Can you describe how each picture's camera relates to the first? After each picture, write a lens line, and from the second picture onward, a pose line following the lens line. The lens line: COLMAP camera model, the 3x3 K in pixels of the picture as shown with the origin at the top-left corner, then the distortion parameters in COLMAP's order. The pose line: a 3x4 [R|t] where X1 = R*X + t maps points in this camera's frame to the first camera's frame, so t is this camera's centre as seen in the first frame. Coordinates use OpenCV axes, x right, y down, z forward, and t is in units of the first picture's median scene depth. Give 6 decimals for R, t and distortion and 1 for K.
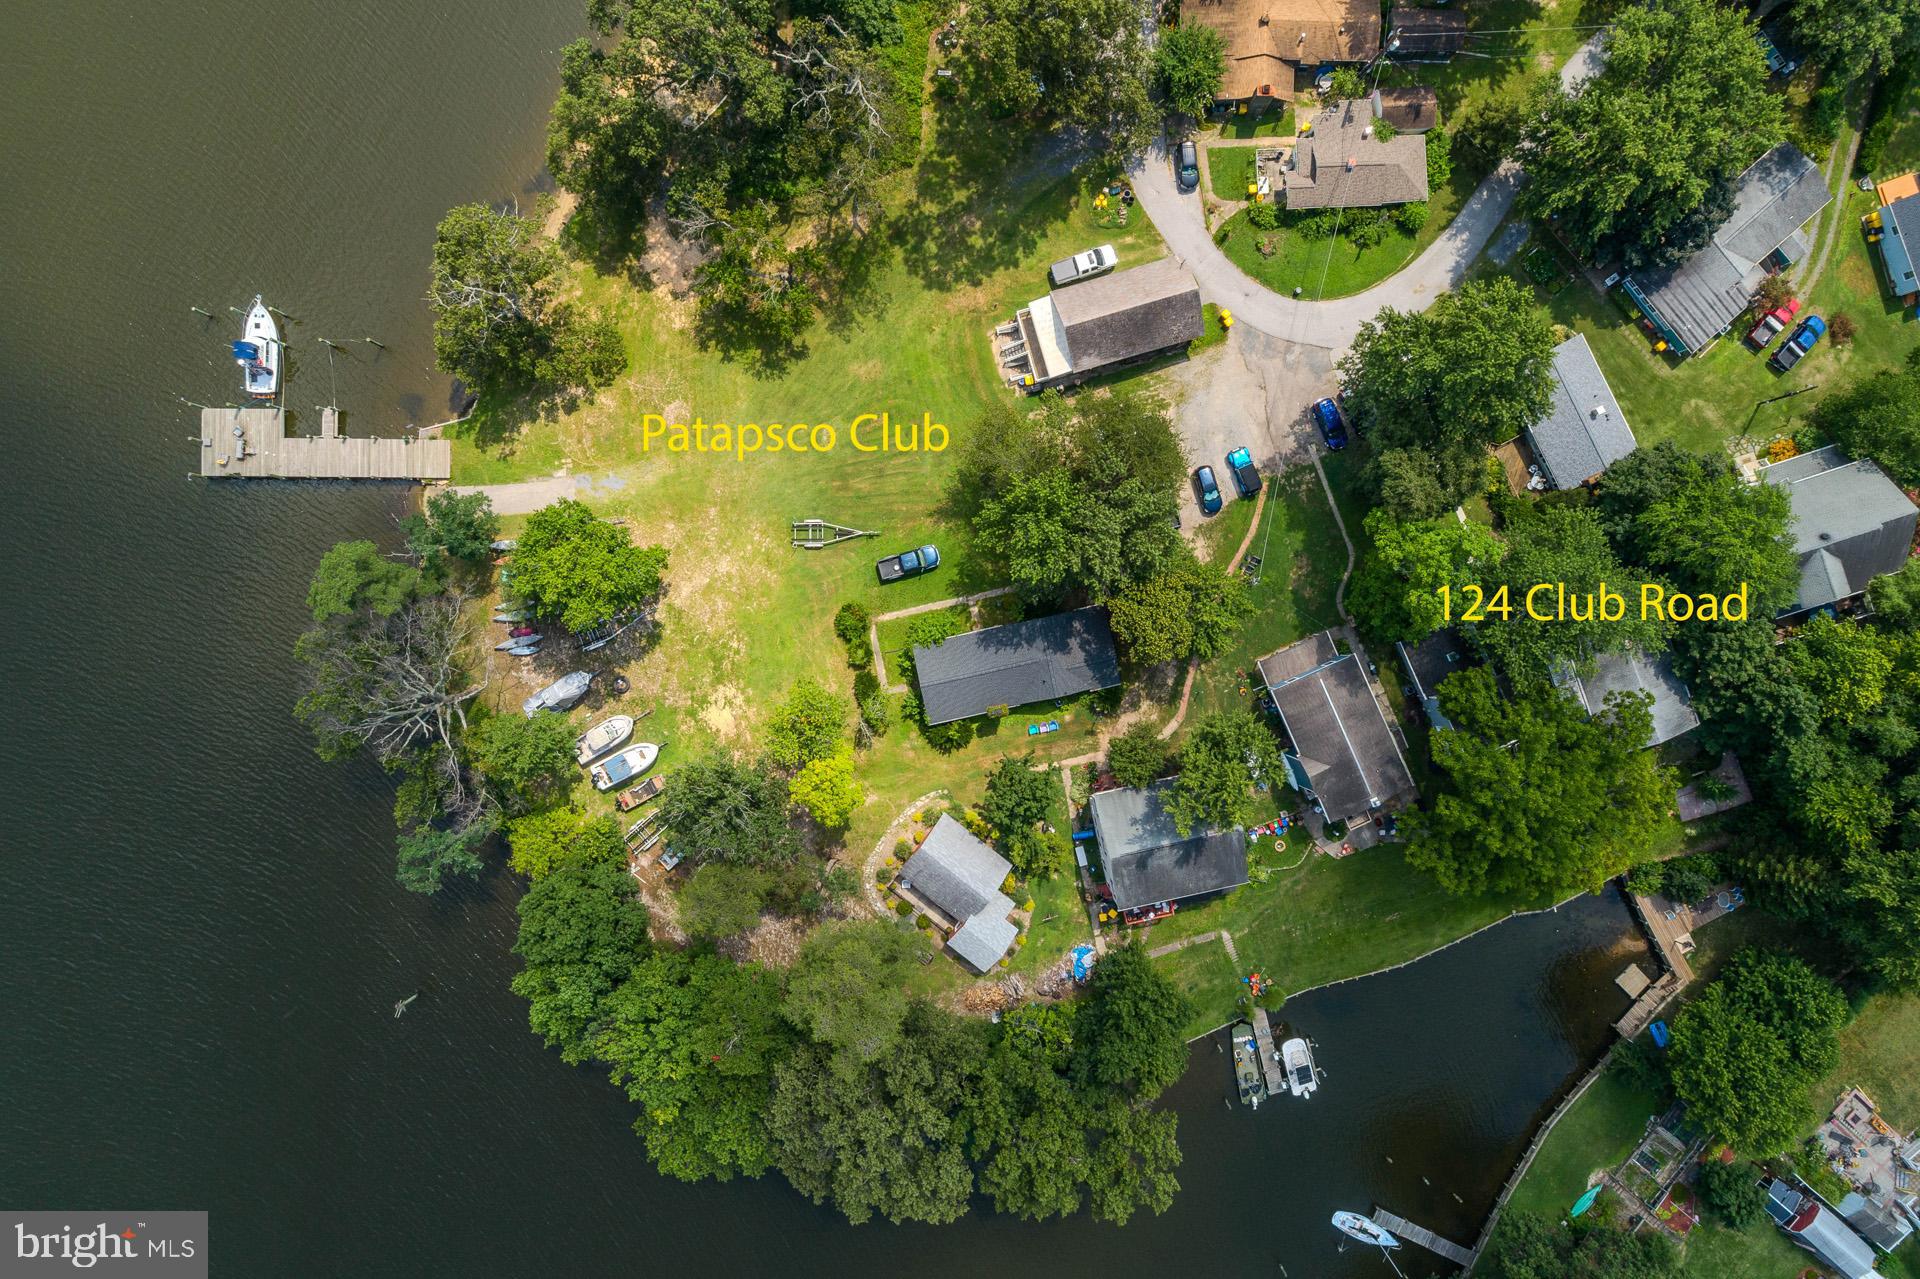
lens RADIAL K [[1323.9, 0, 962.7], [0, 1323.9, 642.1], [0, 0, 1]] dist [-0.009447, 0.004511]
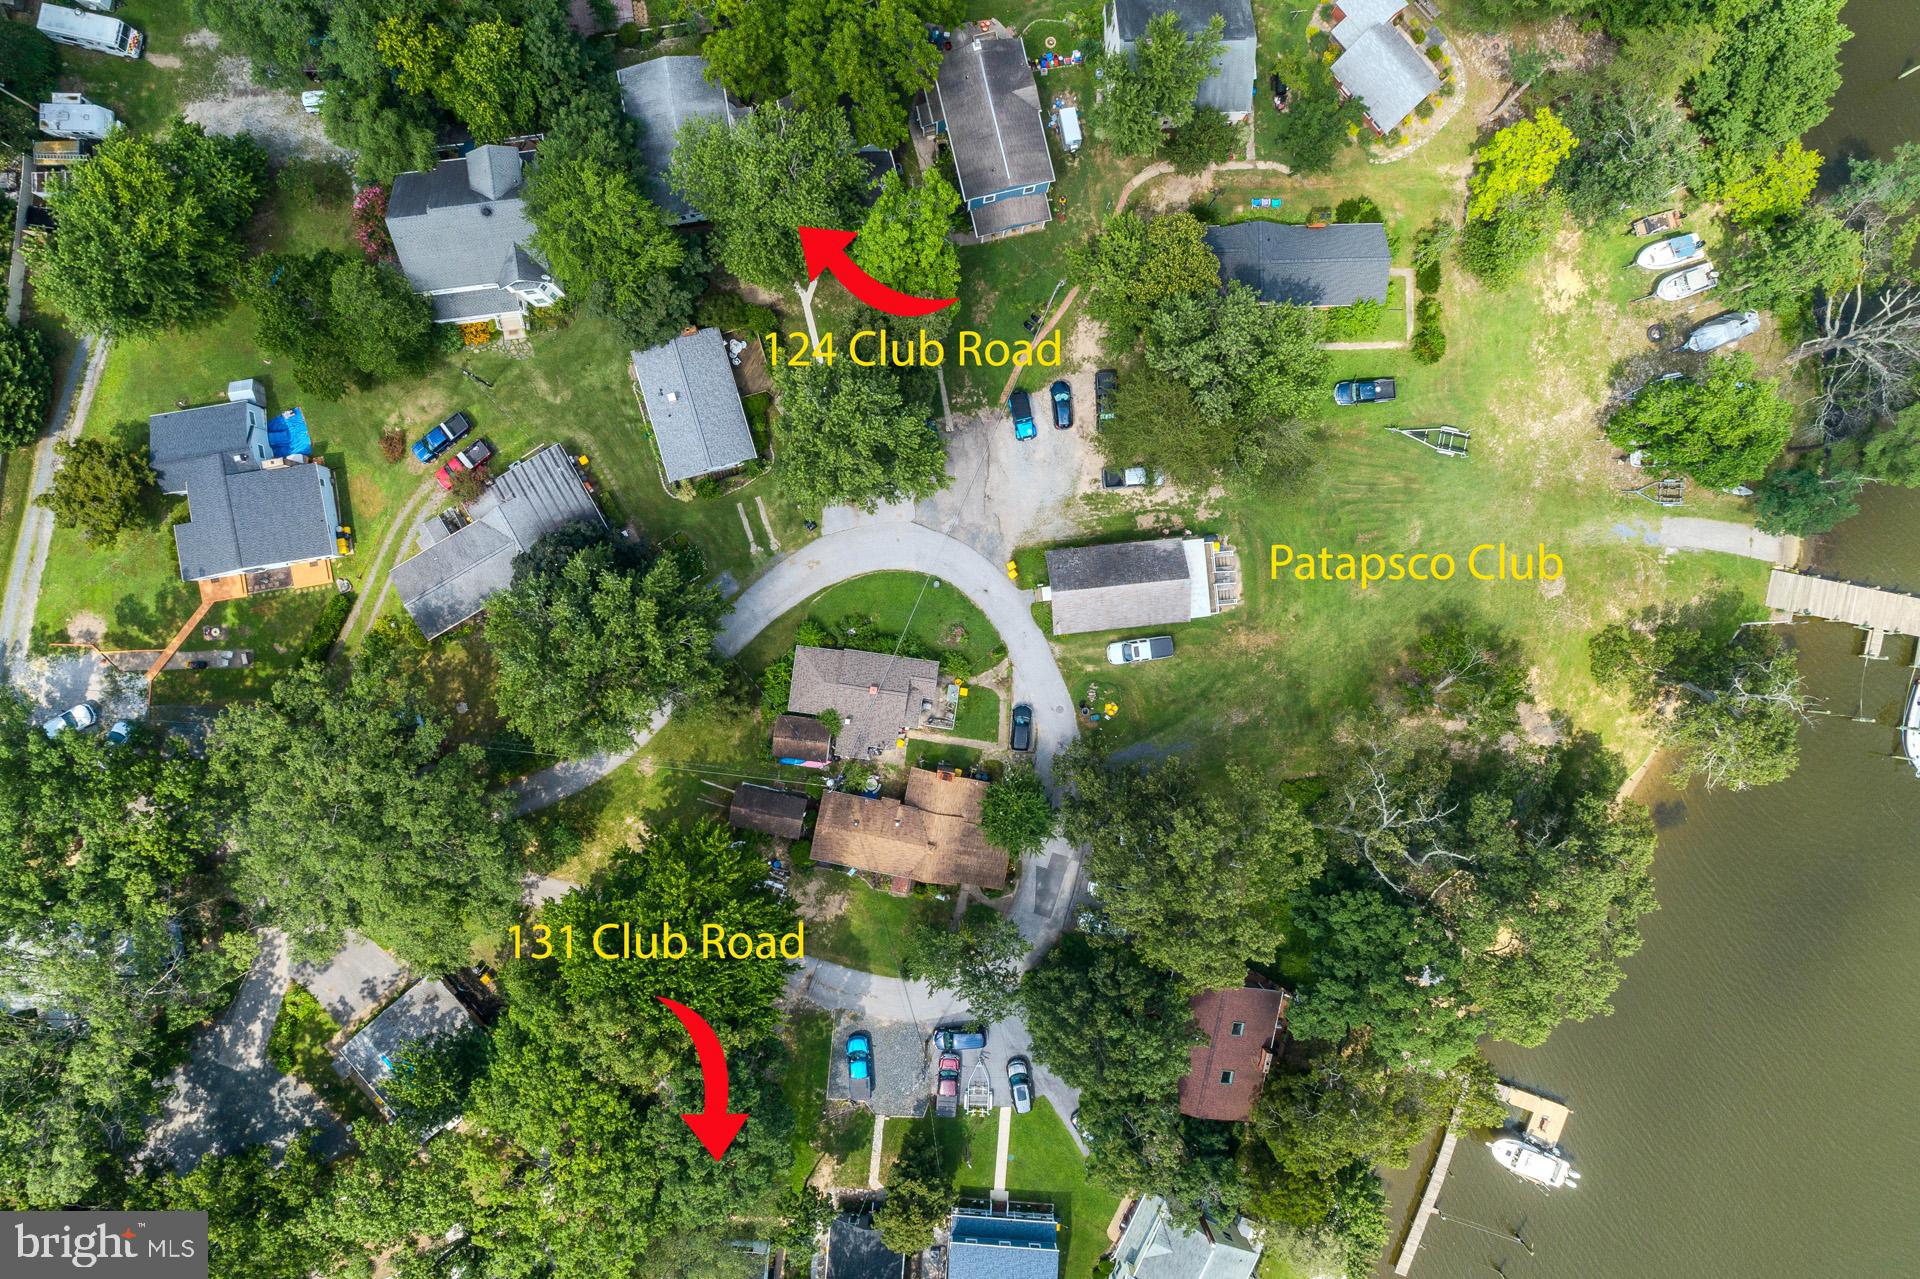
lens RADIAL K [[1323.9, 0, 963.3], [0, 1323.9, 643.5], [0, 0, 1]] dist [-0.009447, 0.004511]
pose [[-0.981987, -0.184729, -0.039695, 0.264009], [0.185497, -0.982505, -0.016586, -0.288144], [-0.035937, -0.023650, 0.999074, 0.001801]]
